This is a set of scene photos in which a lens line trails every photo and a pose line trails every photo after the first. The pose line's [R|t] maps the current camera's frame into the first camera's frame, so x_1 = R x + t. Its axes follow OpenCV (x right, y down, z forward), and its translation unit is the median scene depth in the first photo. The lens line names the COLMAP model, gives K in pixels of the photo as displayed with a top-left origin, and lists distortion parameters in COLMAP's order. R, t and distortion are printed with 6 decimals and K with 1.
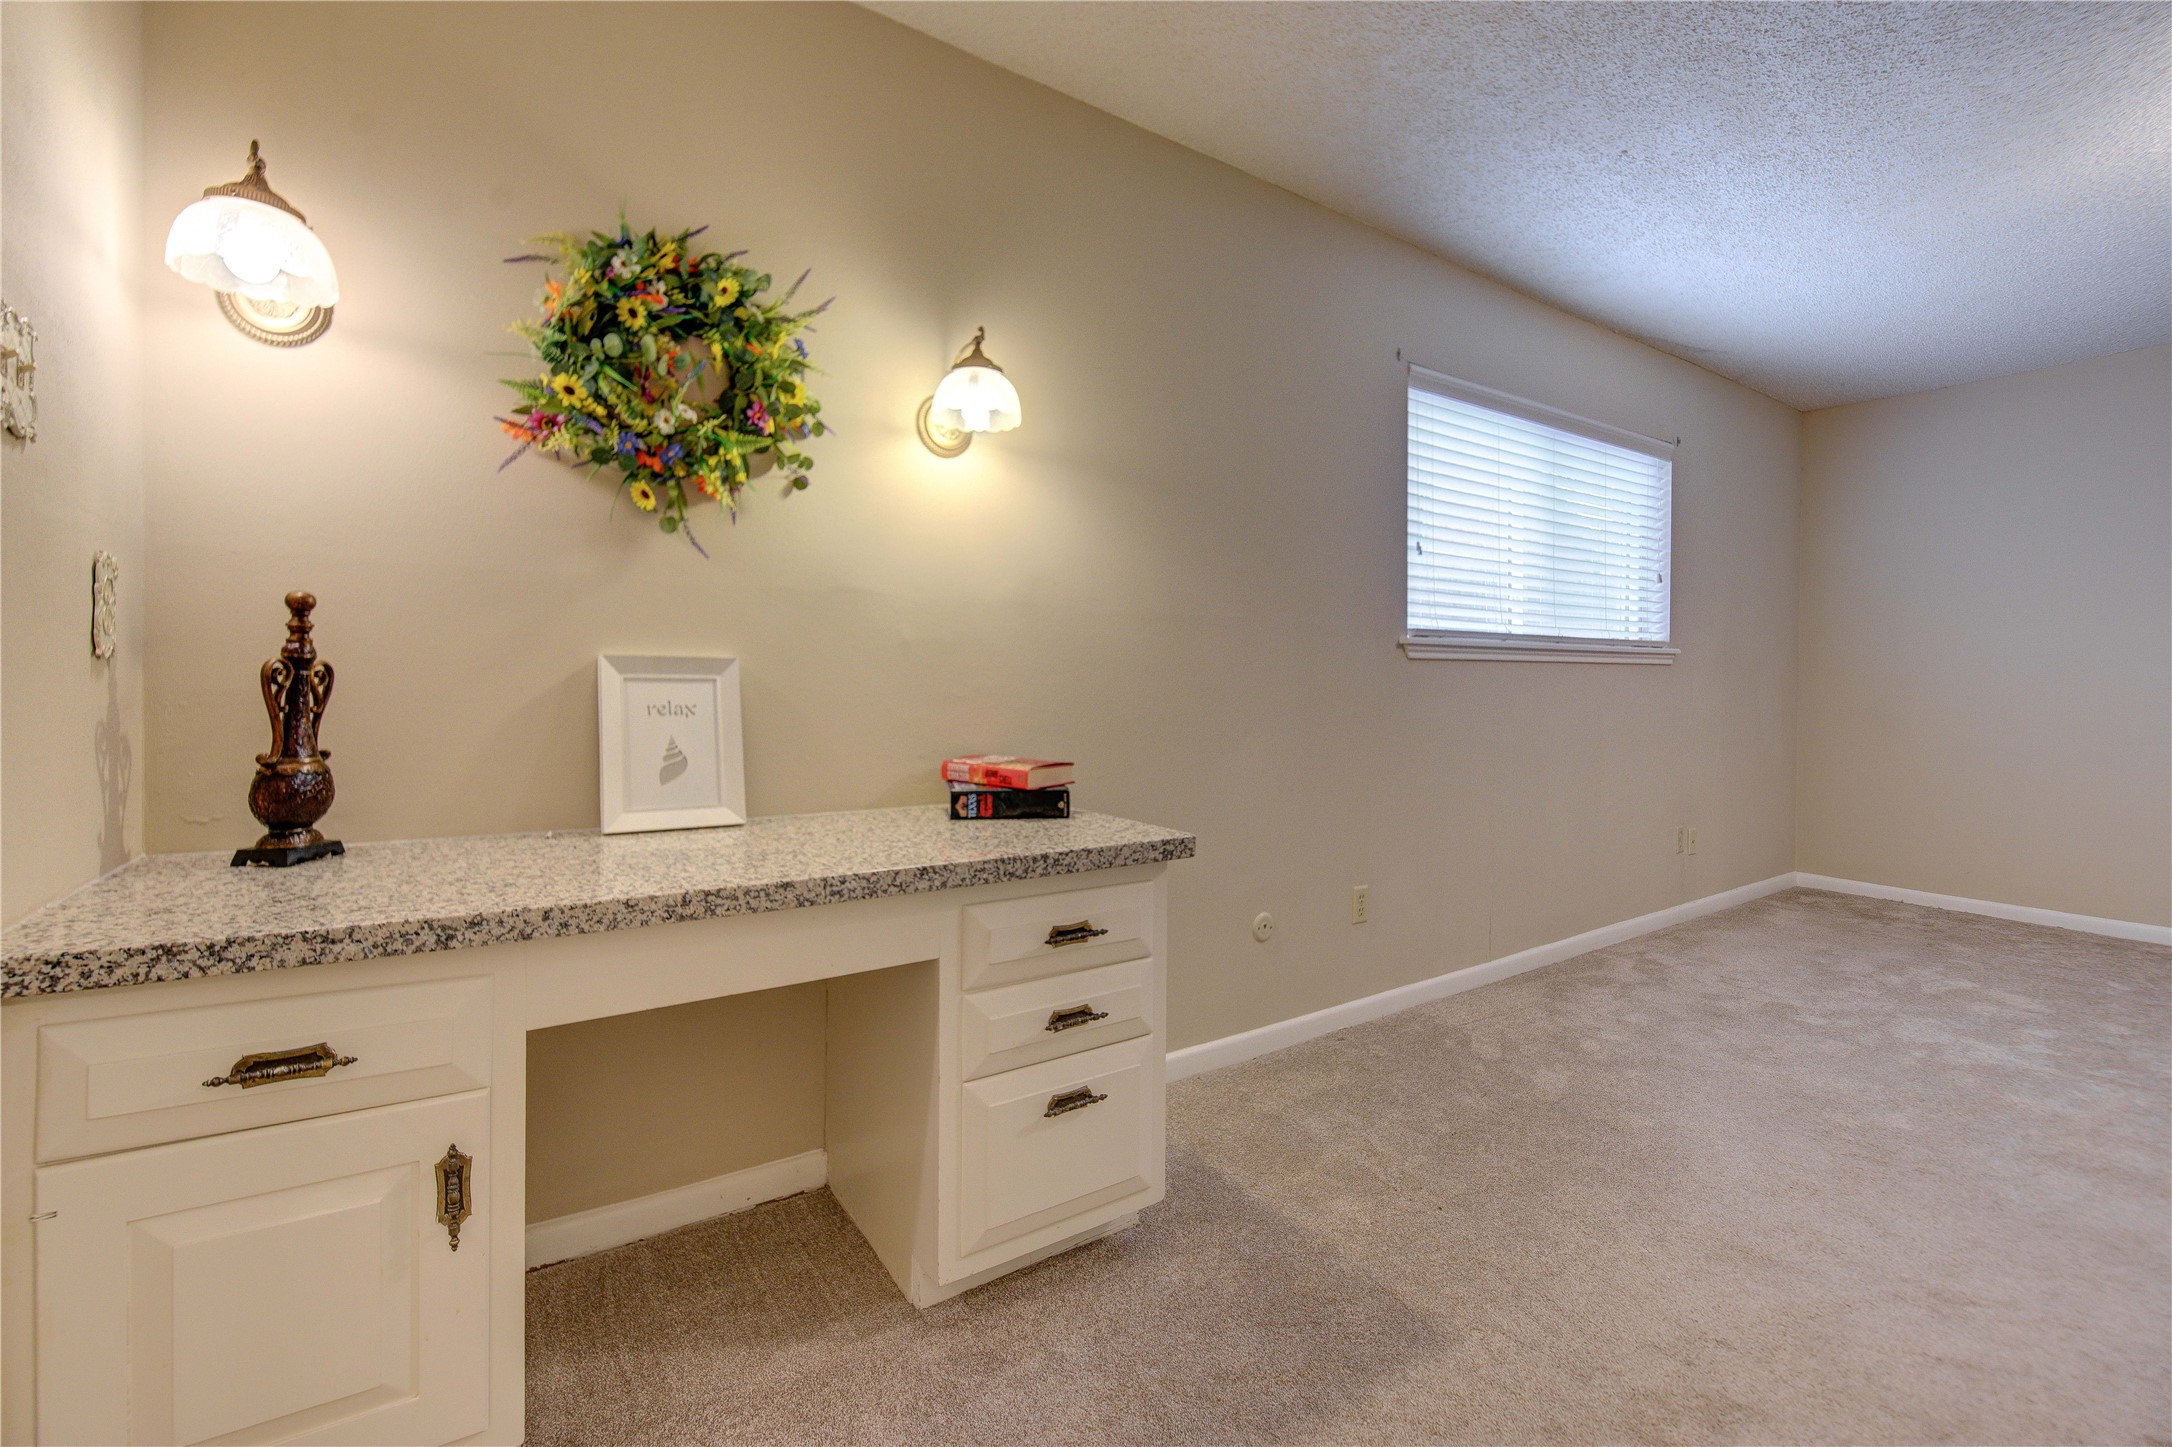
lens RADIAL K [[897.4, 0, 1062.4], [0, 897.4, 695.9], [0, 0, 1]] dist [-0.005216, -0.001212]
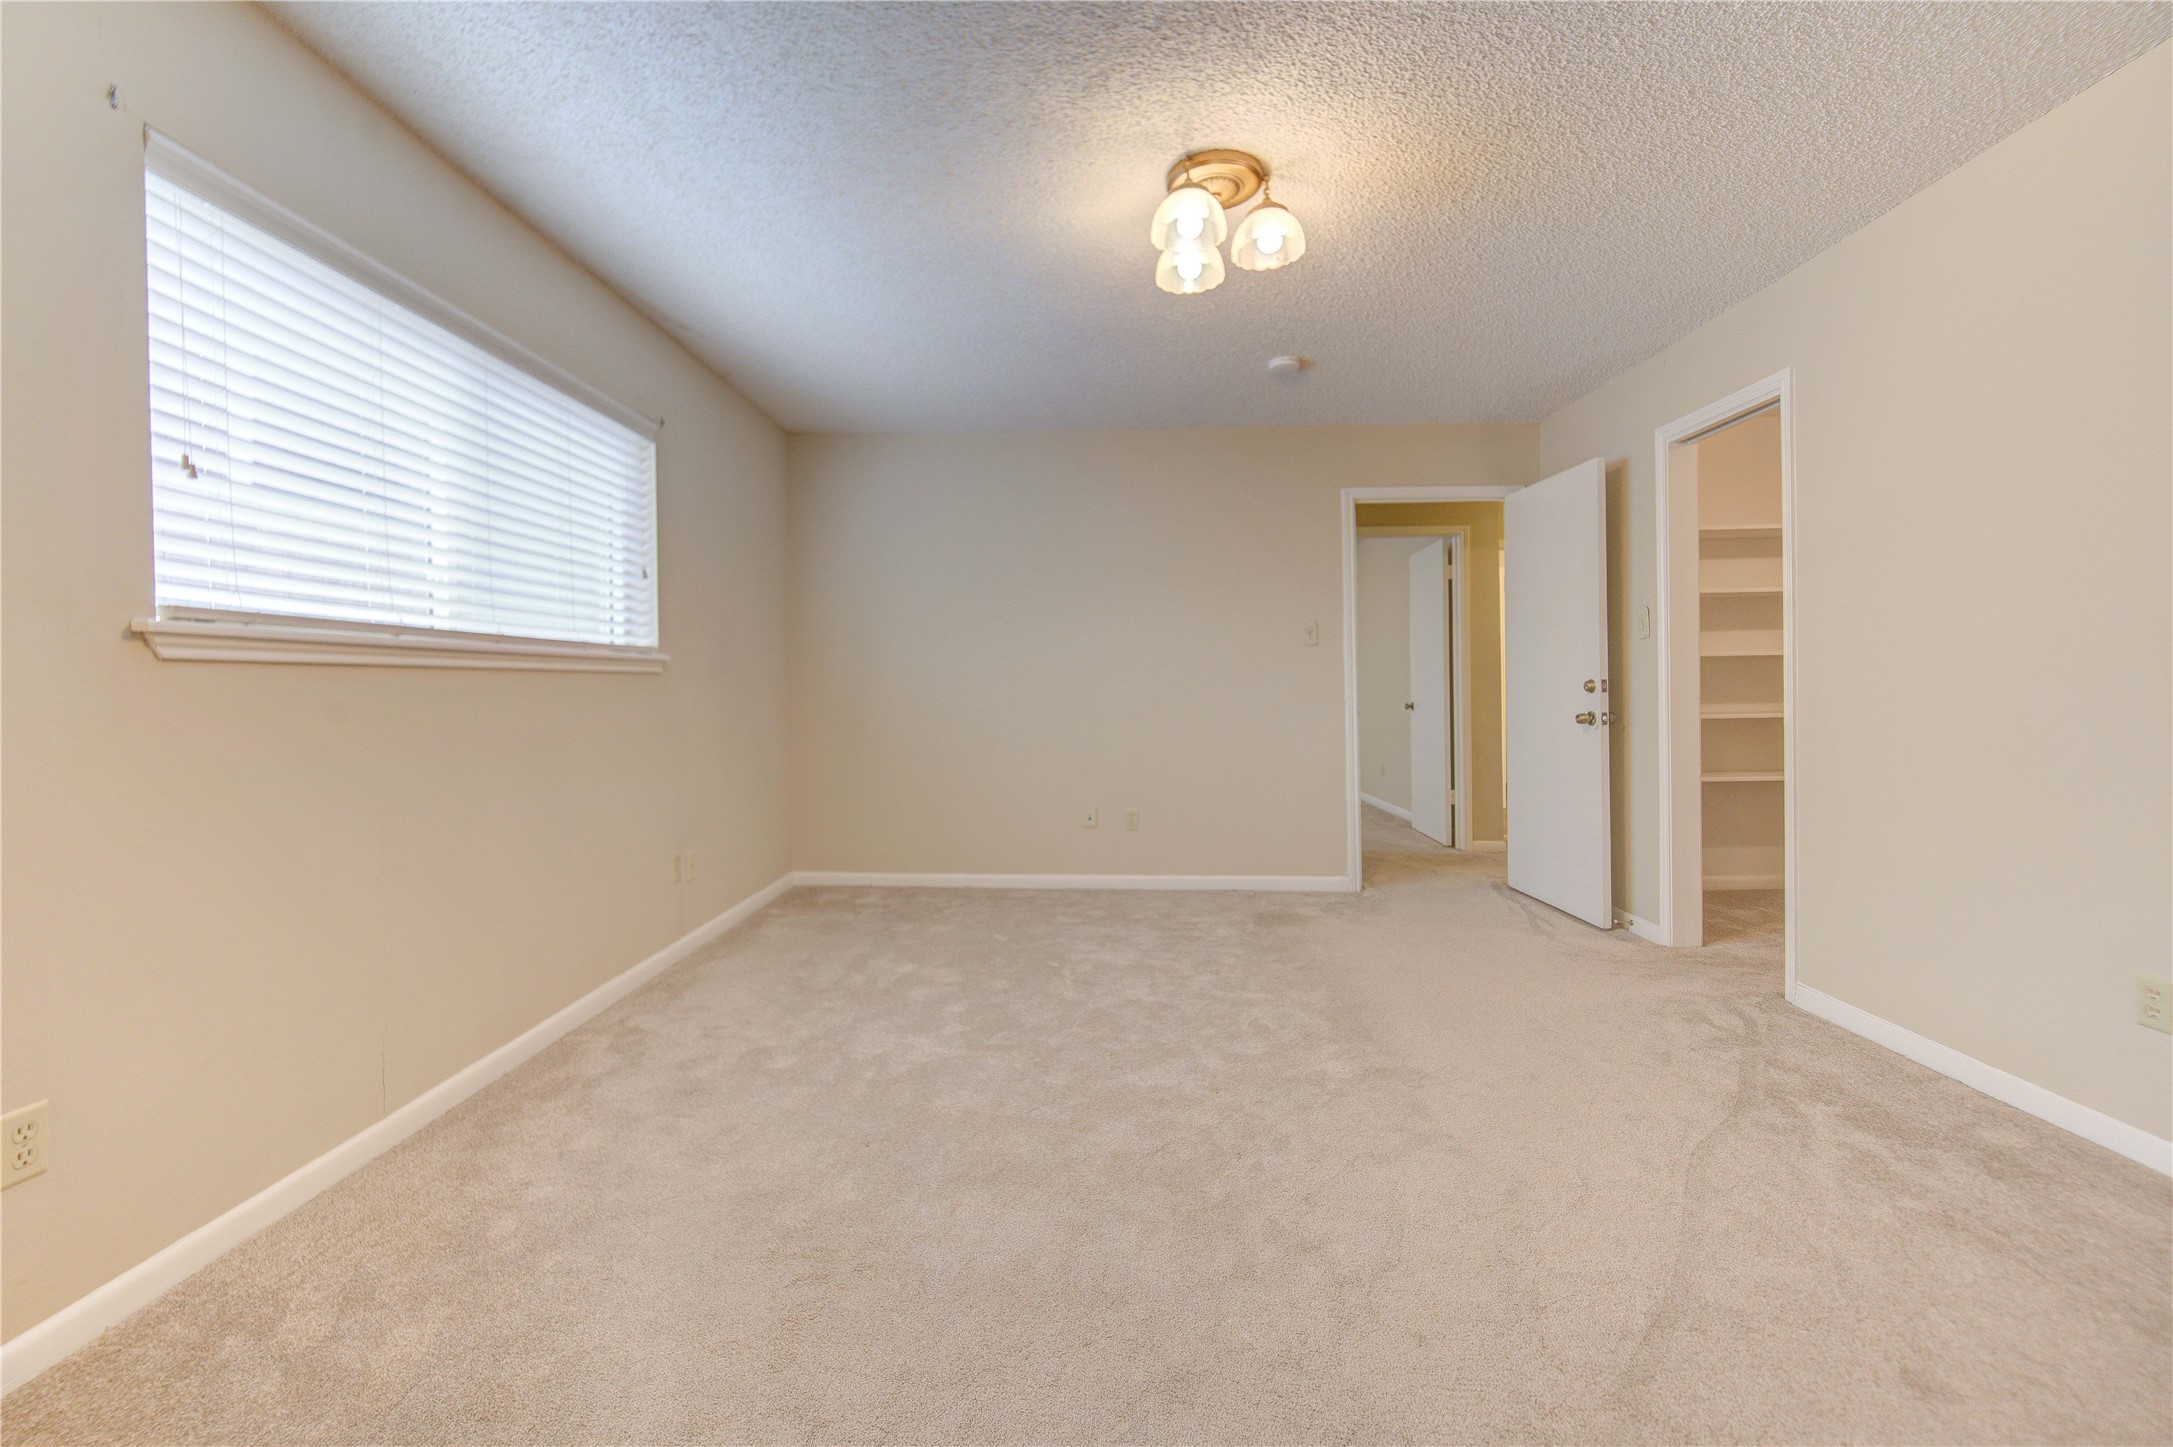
lens RADIAL K [[897.8, 0, 1082.7], [0, 897.8, 708.2], [0, 0, 1]] dist [-0.005216, -0.001212]
pose [[0.562651, -0.026783, 0.826261, 0.243622], [0.024642, 0.999574, 0.015621, -0.004981], [-0.826327, 0.011572, 0.563071, 0.208796]]
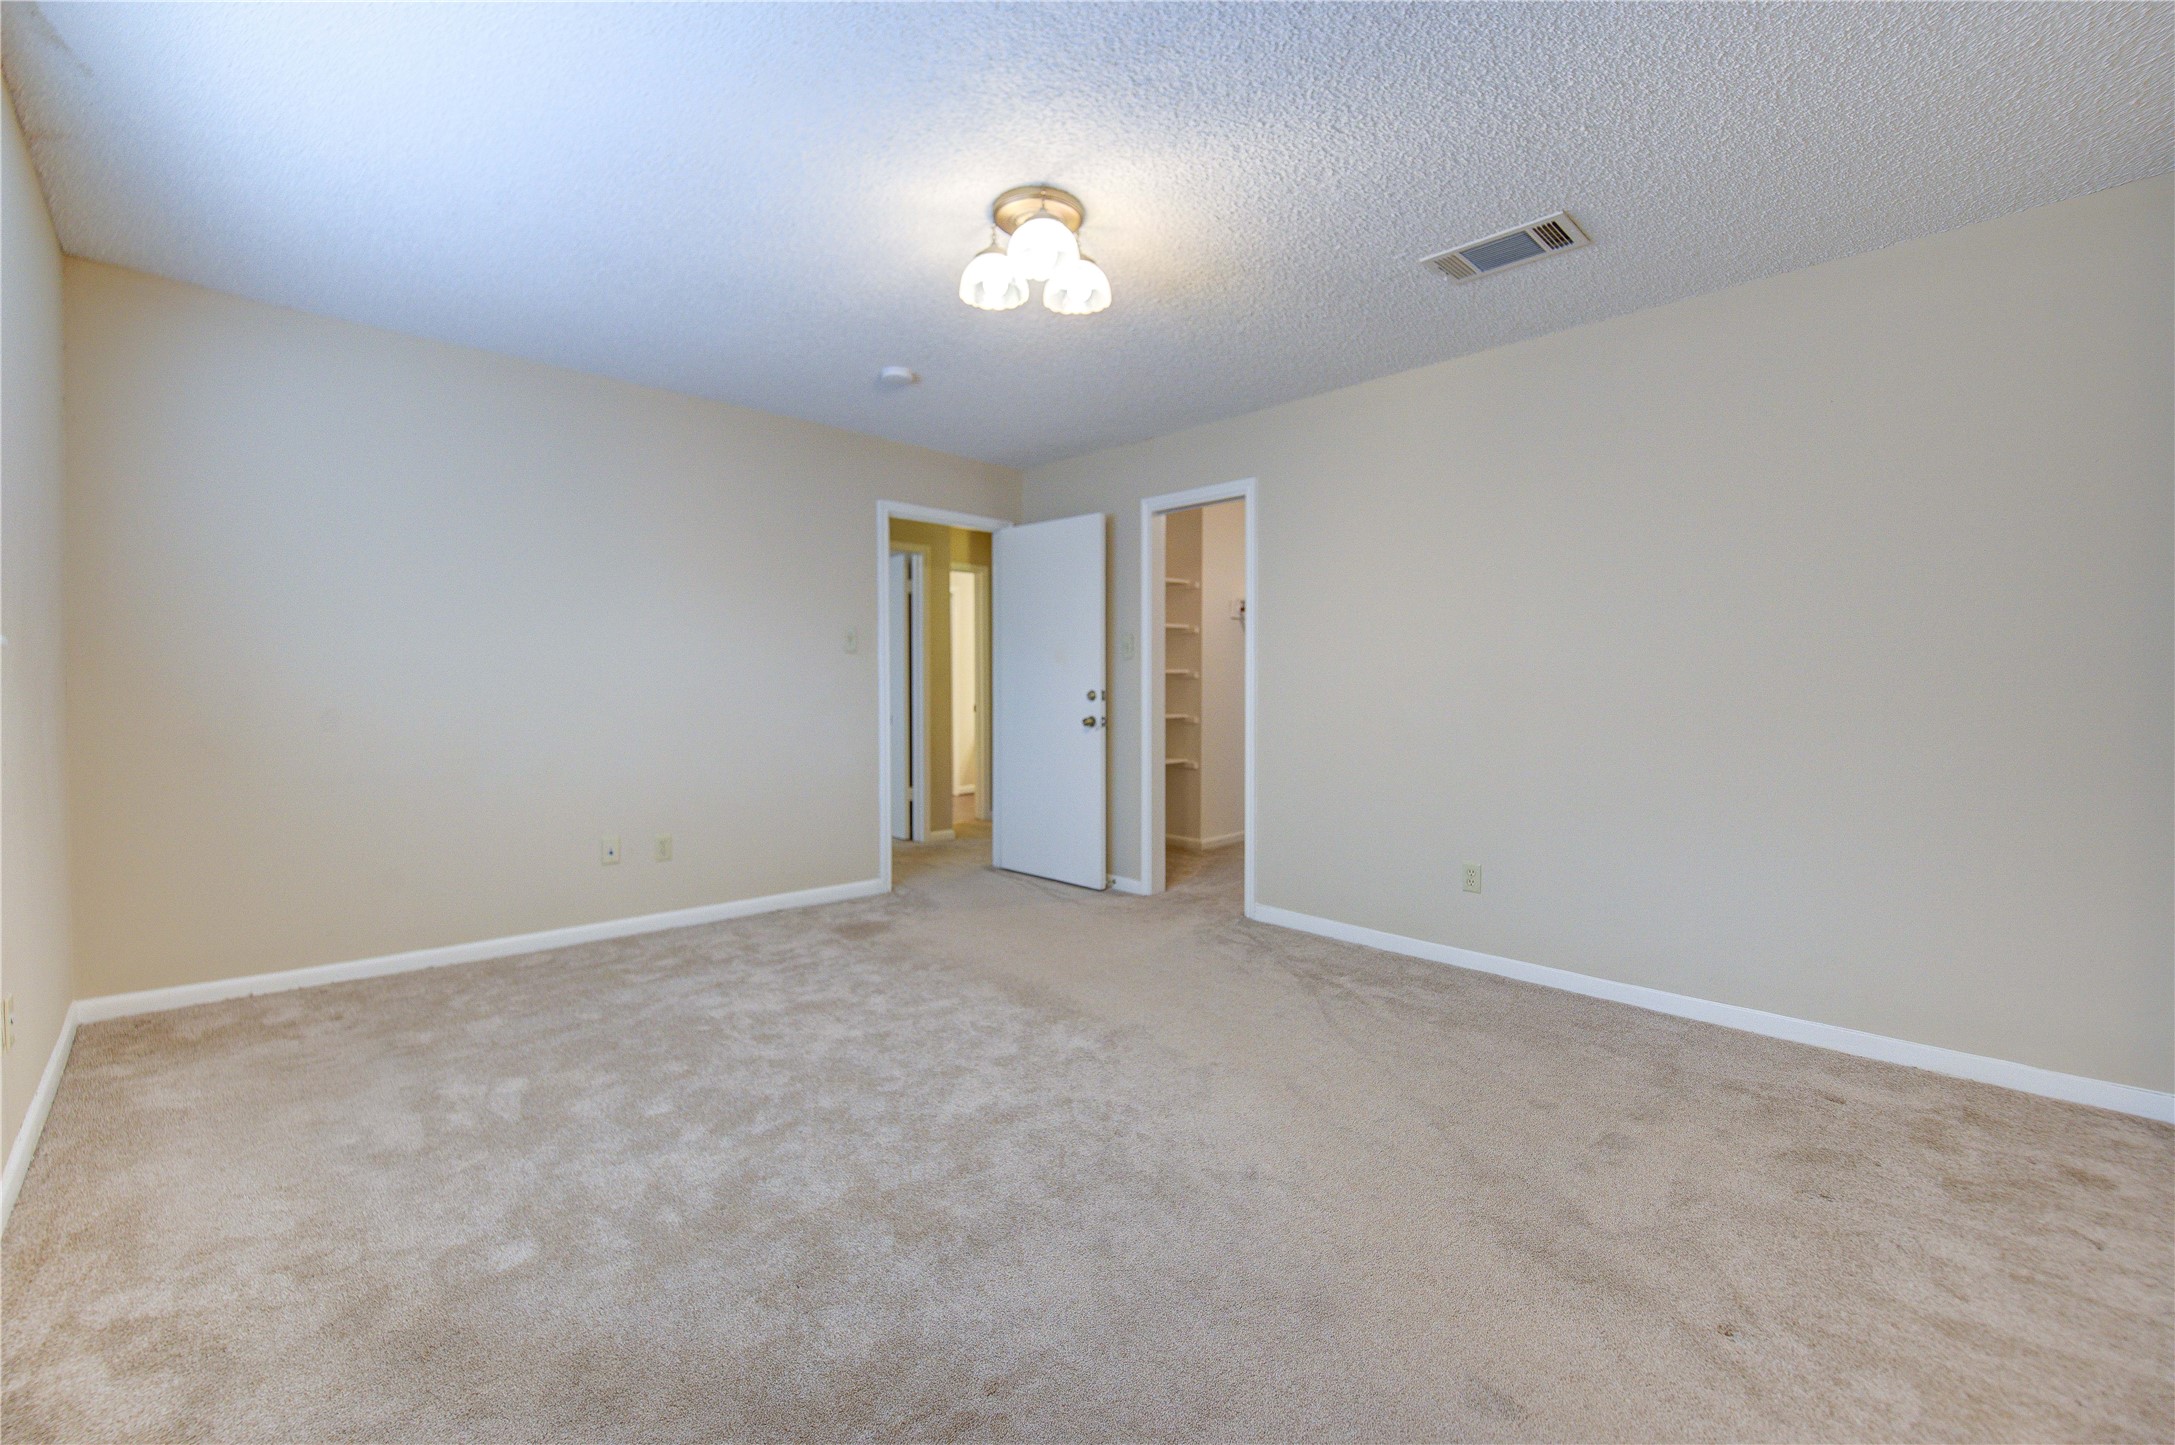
lens RADIAL K [[898.7, 0, 1083.7], [0, 898.7, 712.3], [0, 0, 1]] dist [-0.005216, -0.001212]
pose [[-0.195390, -0.035347, 0.980088, 0.154046], [0.011276, 0.999203, 0.038284, -0.030412], [-0.980661, 0.018532, -0.194836, 0.653894]]
